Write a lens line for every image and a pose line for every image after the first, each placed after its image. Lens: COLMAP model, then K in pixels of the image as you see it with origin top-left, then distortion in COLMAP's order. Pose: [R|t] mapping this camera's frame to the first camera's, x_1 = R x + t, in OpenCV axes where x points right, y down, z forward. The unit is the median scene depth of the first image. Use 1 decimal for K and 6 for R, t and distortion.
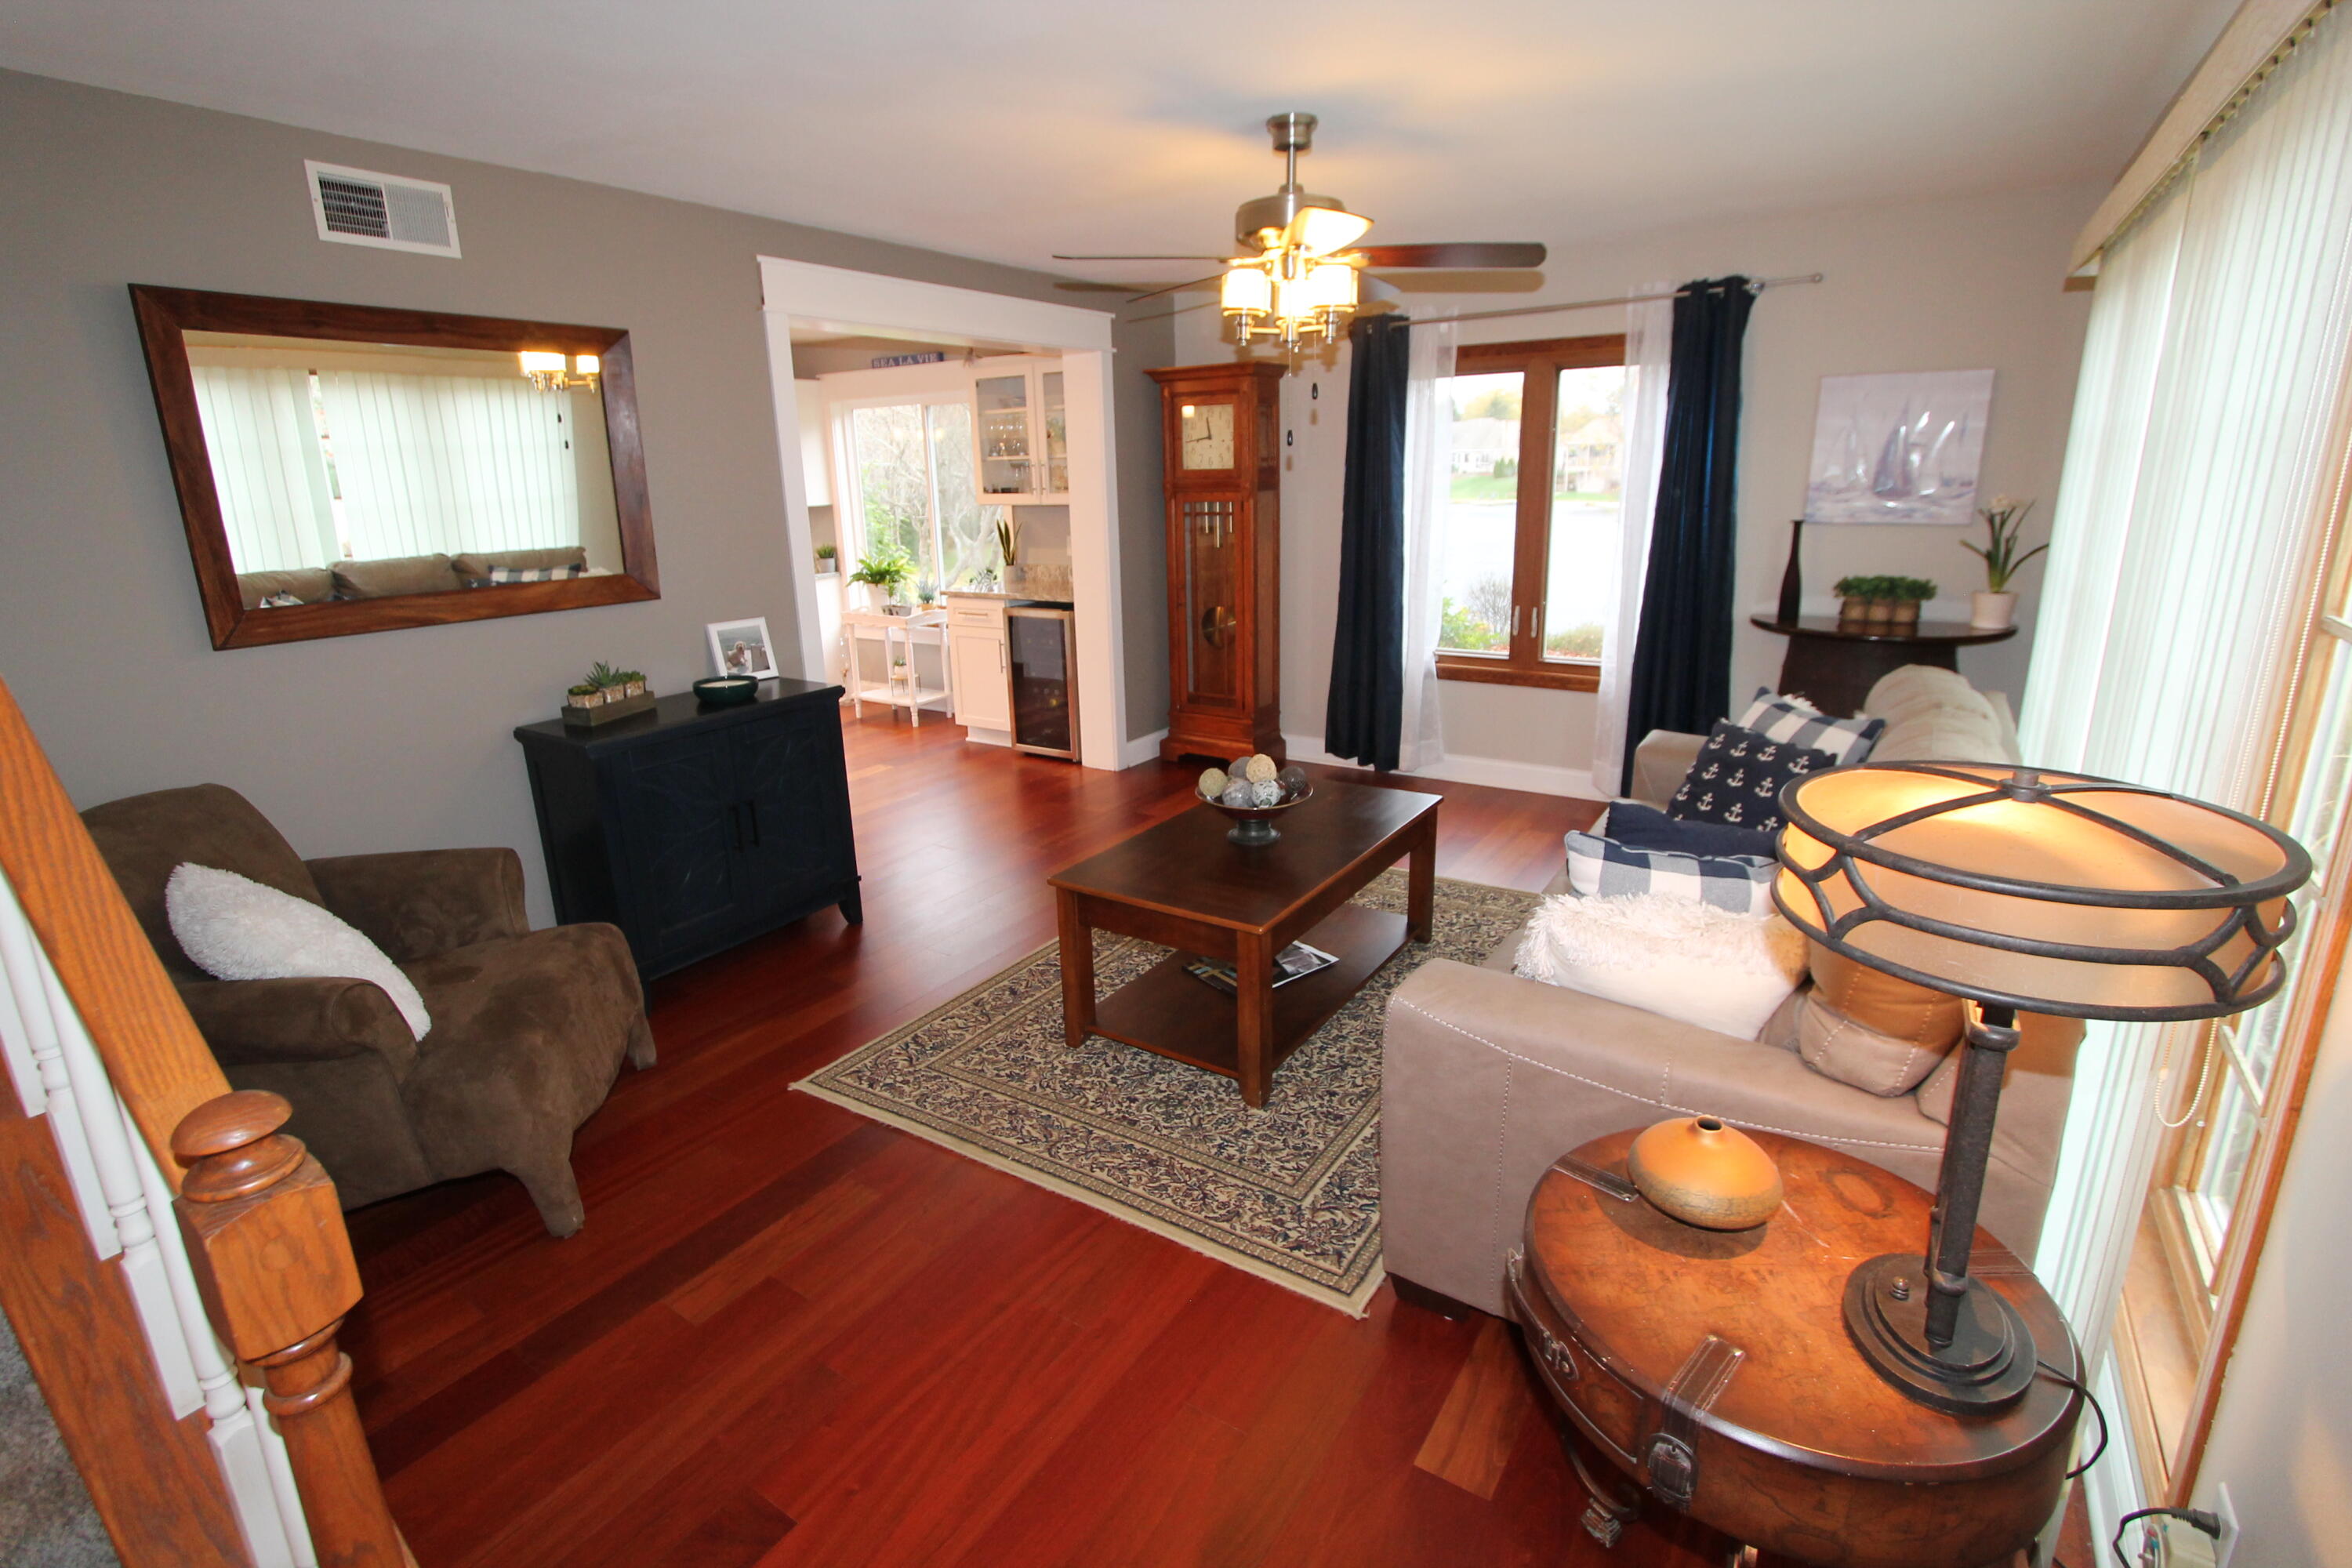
lens RADIAL K [[1094.0, 0, 1174.0], [0, 1094.0, 764.3], [0, 0, 1]] dist [-0.015368, 0.001032]
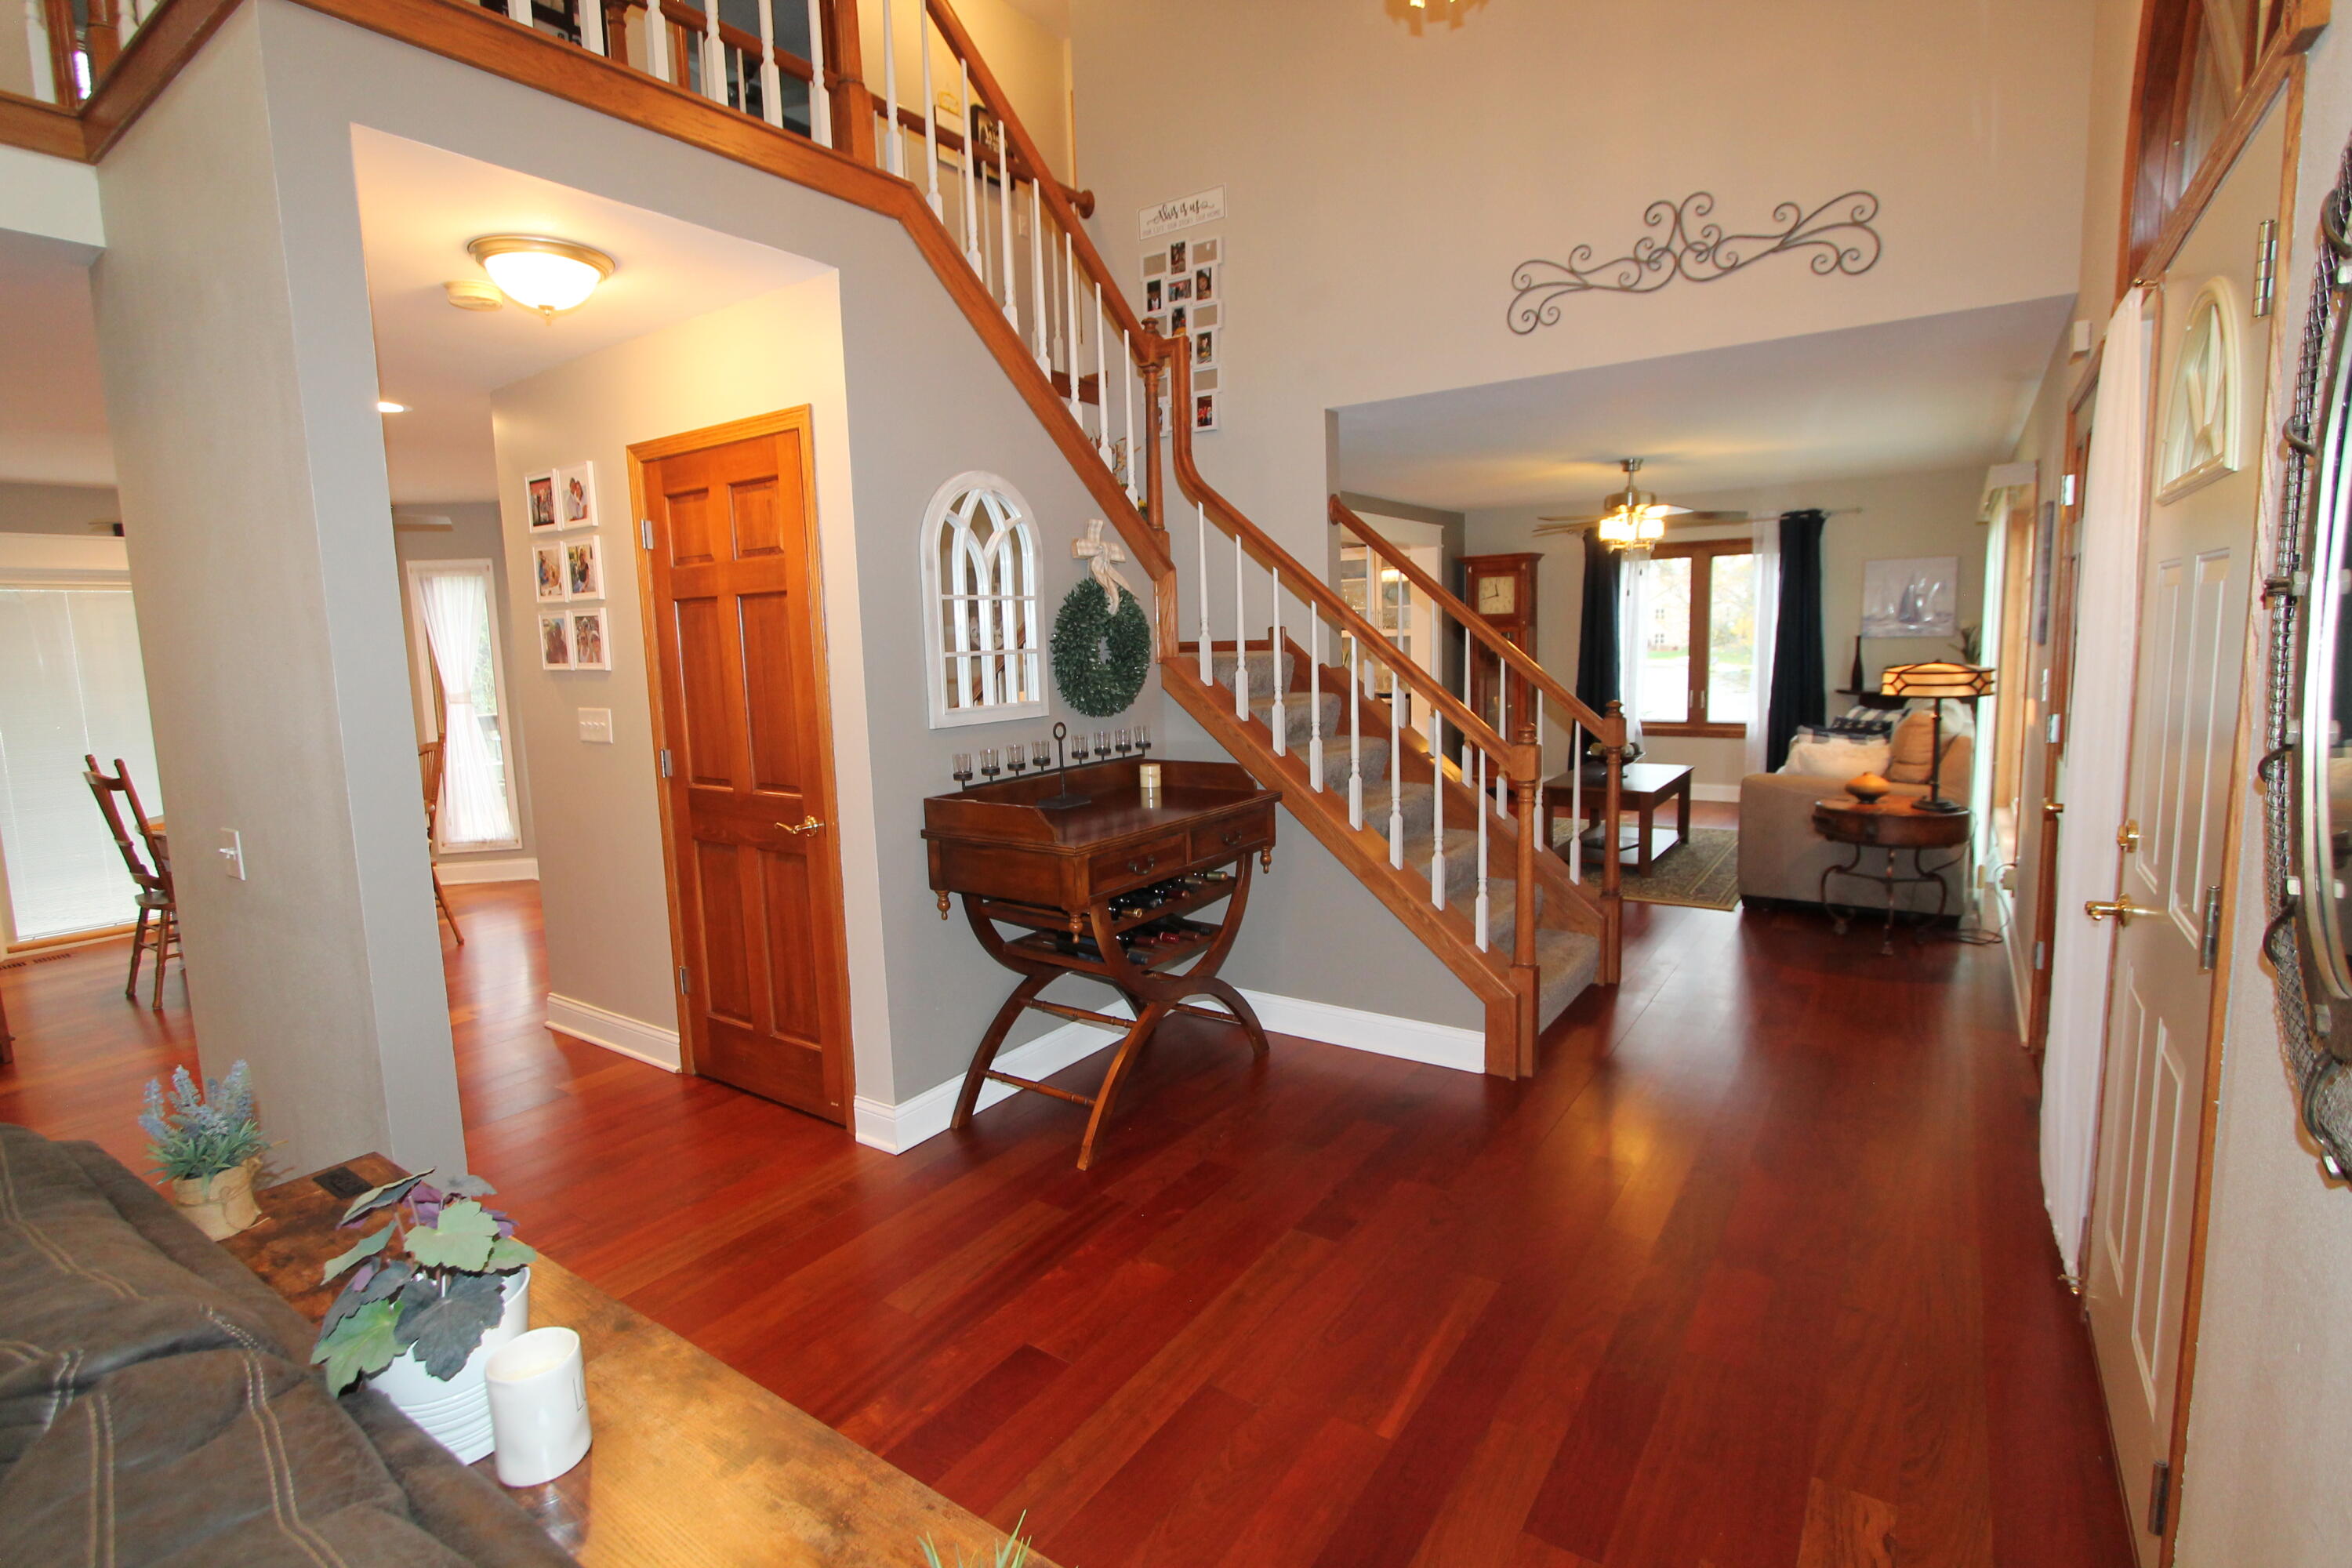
lens RADIAL K [[1094.0, 0, 1174.0], [0, 1094.0, 764.3], [0, 0, 1]] dist [-0.015368, 0.001032]
pose [[0.999578, -0.001747, -0.028986, -0.561732], [-0.002443, 0.989591, -0.143889, 0.273472], [0.028936, 0.143899, 0.989169, -0.868414]]
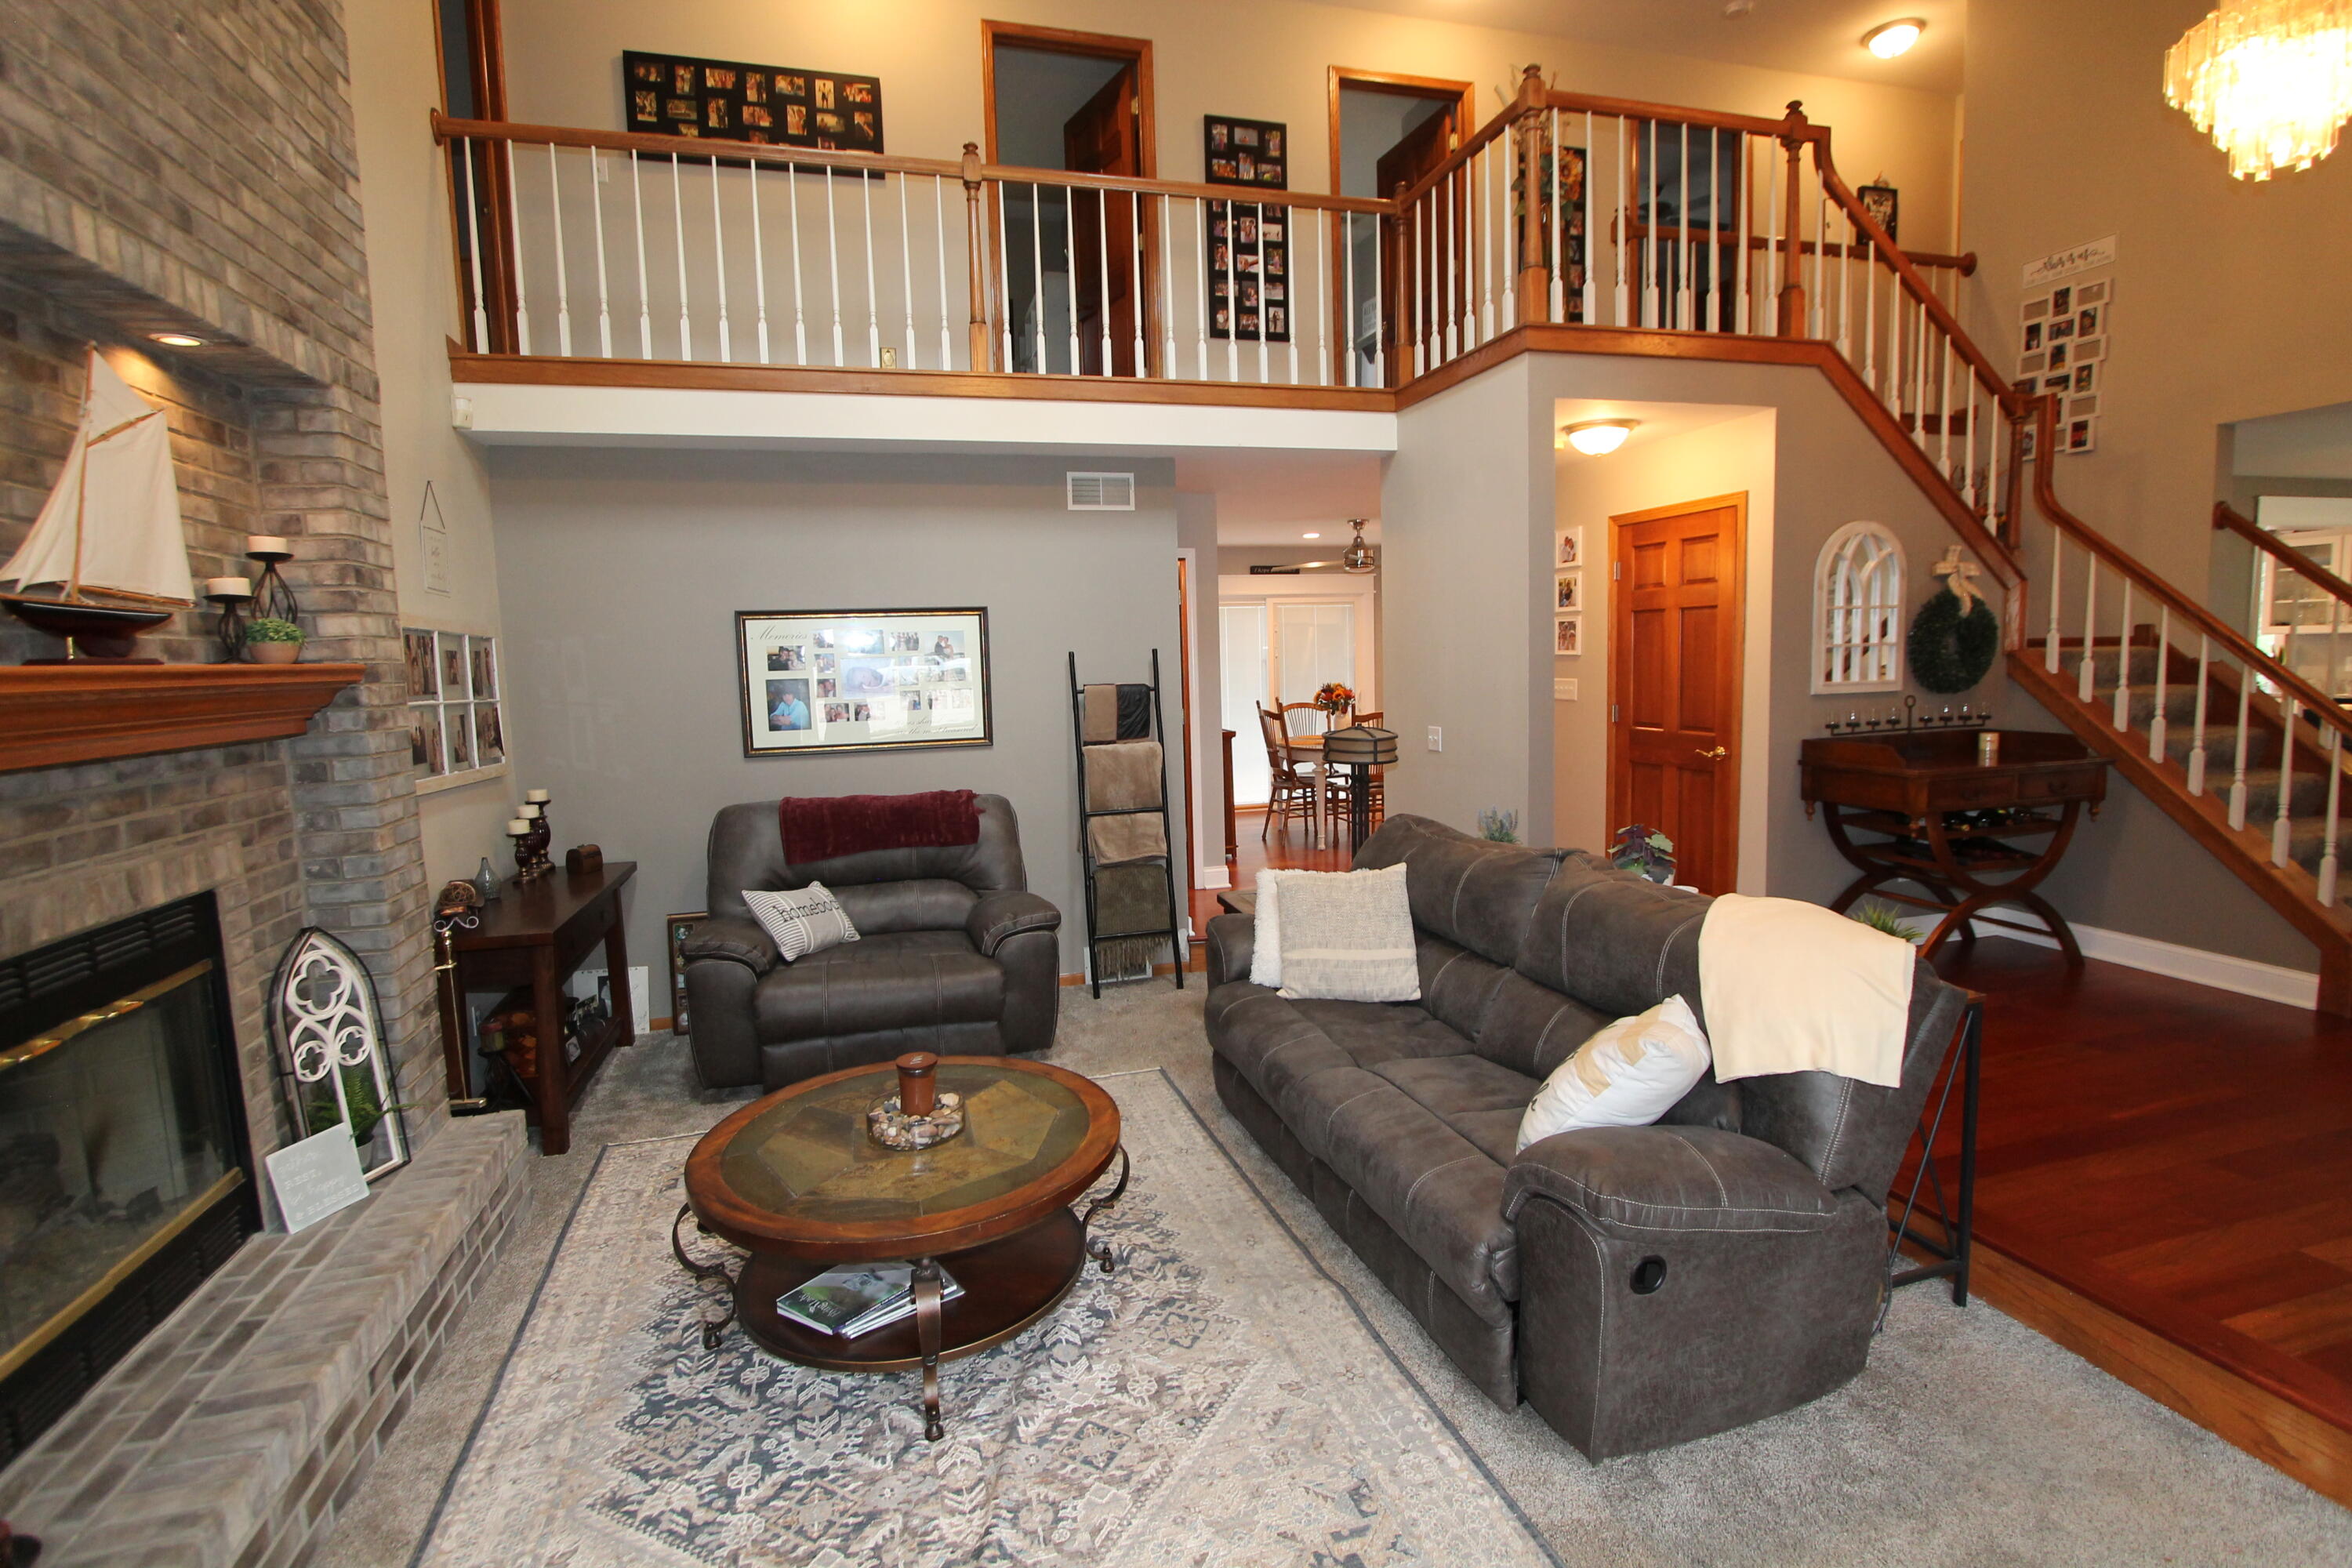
lens RADIAL K [[1097.8, 0, 1172.1], [0, 1097.8, 768.4], [0, 0, 1]] dist [-0.011654, -0.000057]
pose [[0.756881, 0.070761, -0.649711, -0.504258], [-0.160647, 0.983764, -0.080003, 0.425978], [0.633501, 0.164927, 0.755960, -1.444432]]
